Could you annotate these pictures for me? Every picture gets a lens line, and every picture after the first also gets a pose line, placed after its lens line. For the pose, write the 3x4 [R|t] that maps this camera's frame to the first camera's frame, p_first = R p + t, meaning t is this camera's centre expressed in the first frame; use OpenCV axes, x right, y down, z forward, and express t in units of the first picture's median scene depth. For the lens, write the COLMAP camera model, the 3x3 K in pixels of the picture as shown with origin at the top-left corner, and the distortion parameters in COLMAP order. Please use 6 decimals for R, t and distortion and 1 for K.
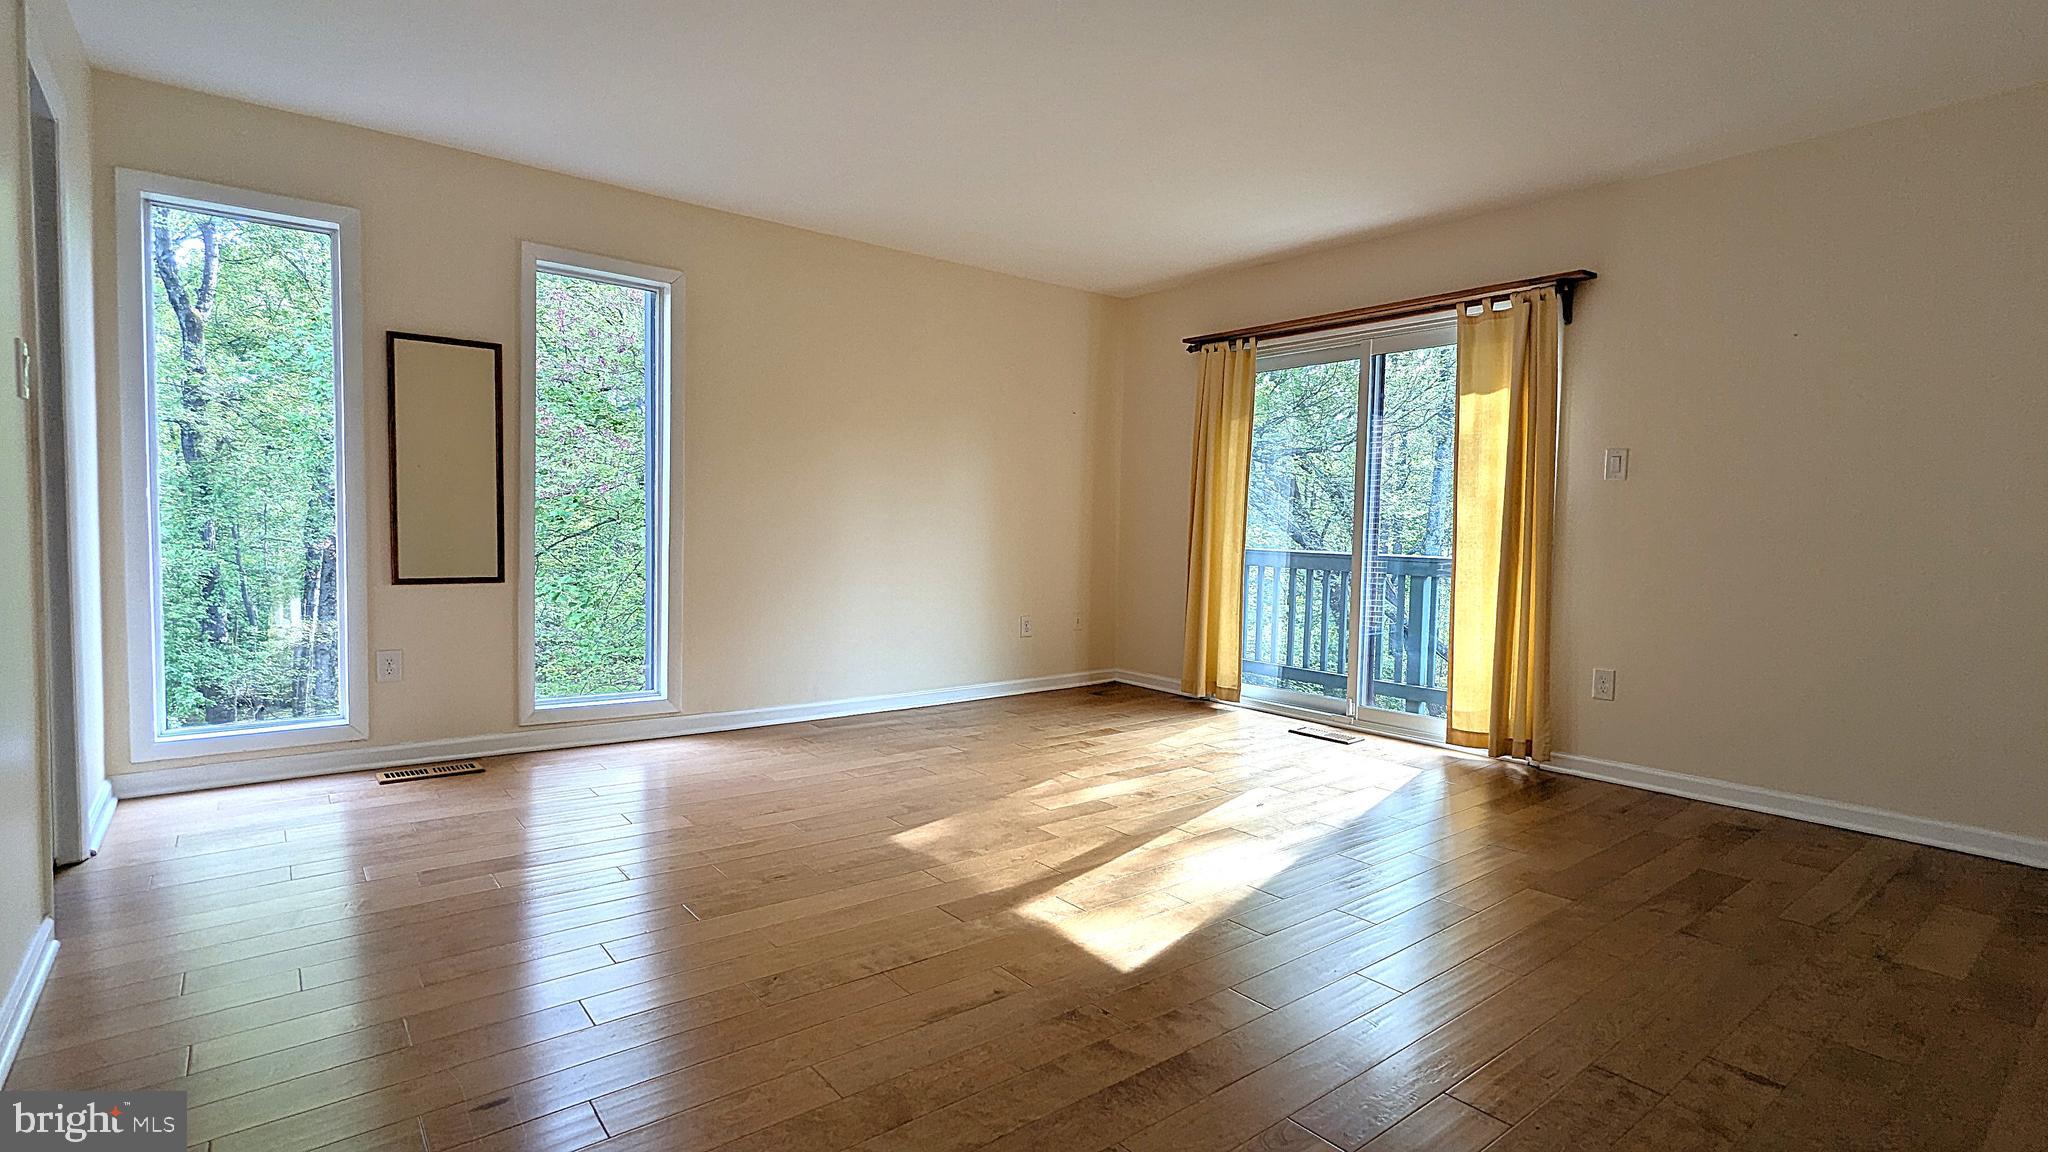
lens RADIAL K [[970.9, 0, 1016.3], [0, 970.9, 575.5], [0, 0, 1]] dist [0.004175, 0.001118]
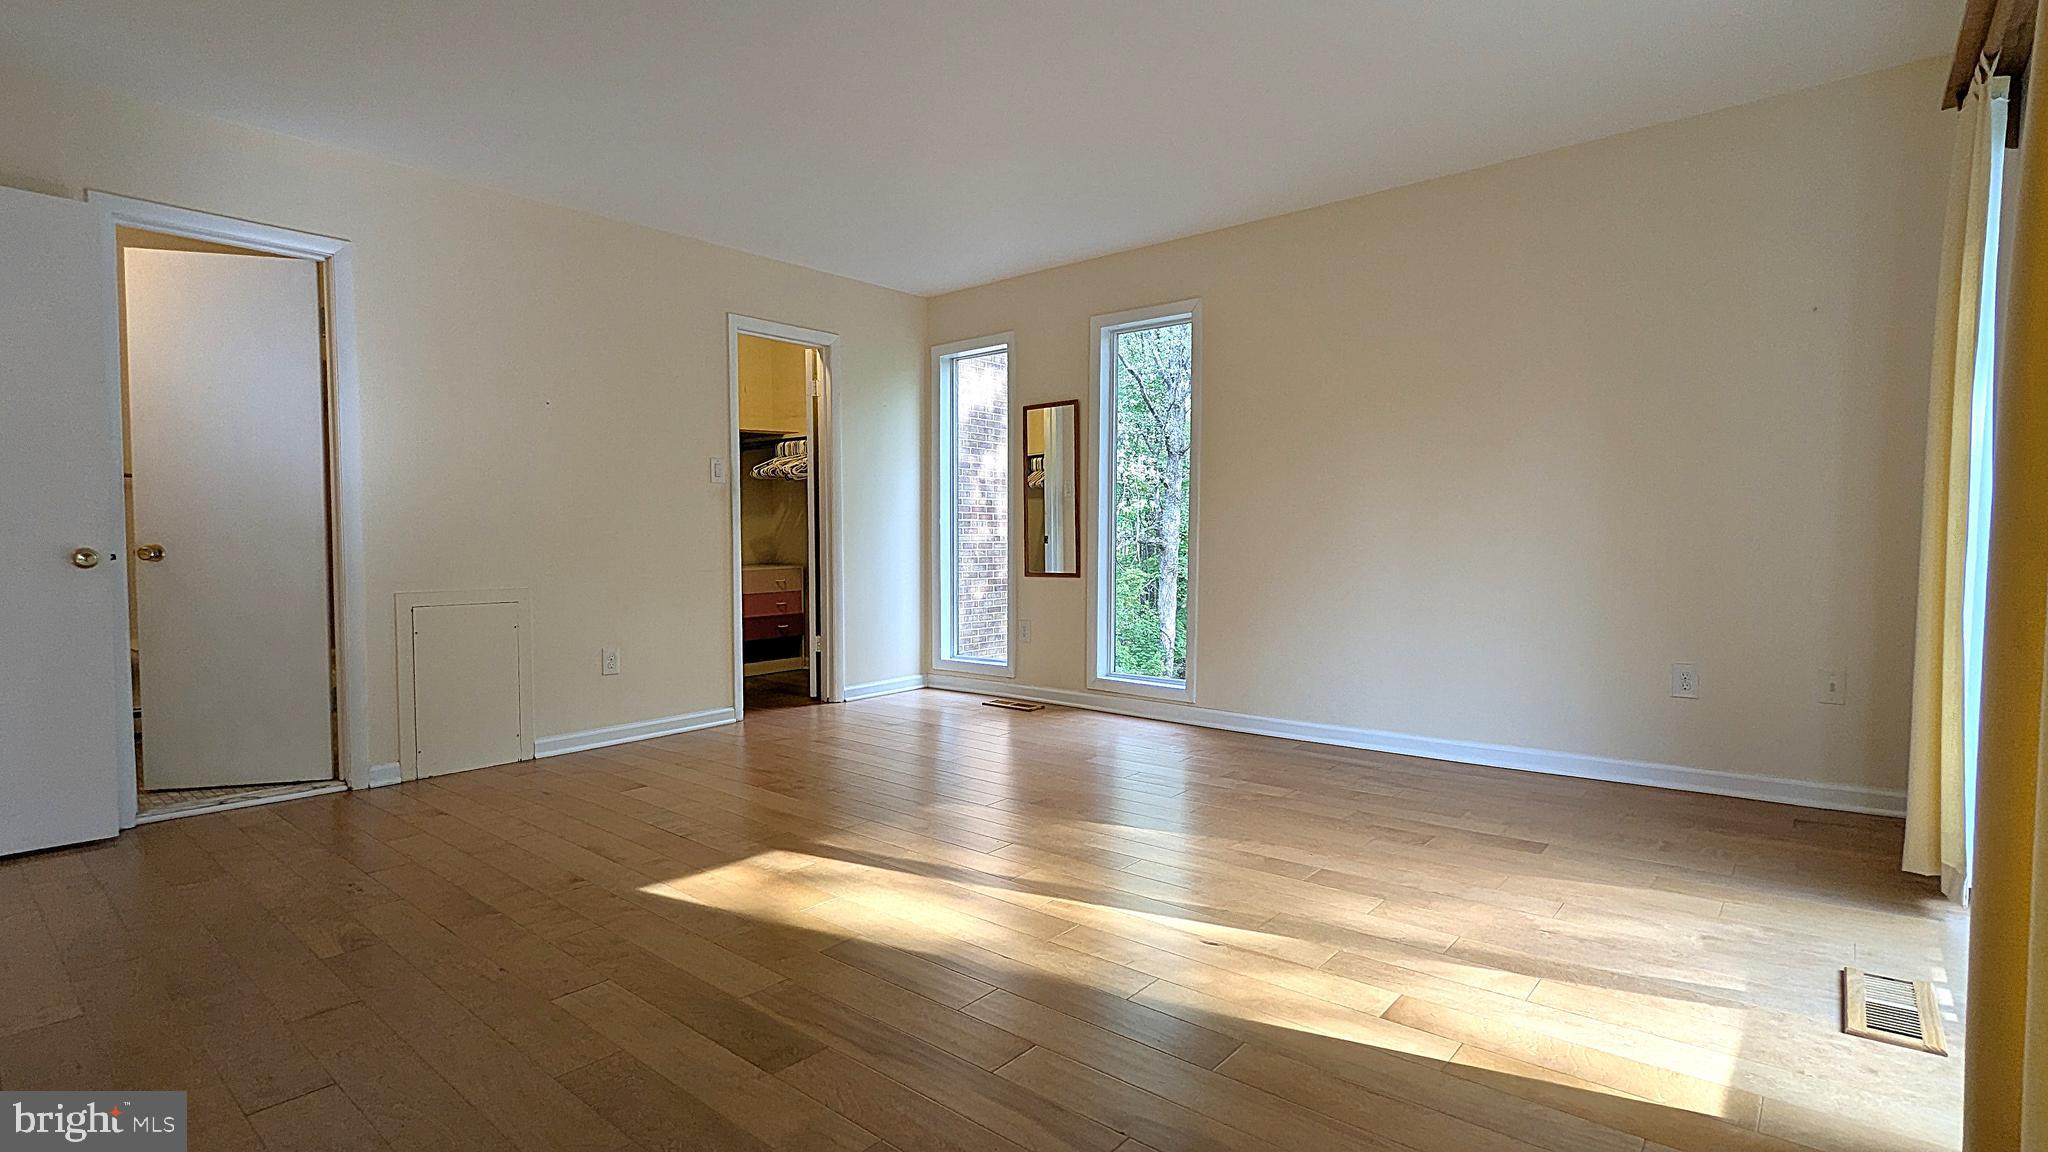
lens RADIAL K [[970.9, 0, 1023.7], [0, 970.9, 578.2], [0, 0, 1]] dist [0.004175, 0.001118]
pose [[0.168774, 0.012648, -0.985574, 0.817982], [-0.038984, 0.999221, 0.006147, 0.003278], [0.984884, 0.037384, 0.169136, 0.754174]]
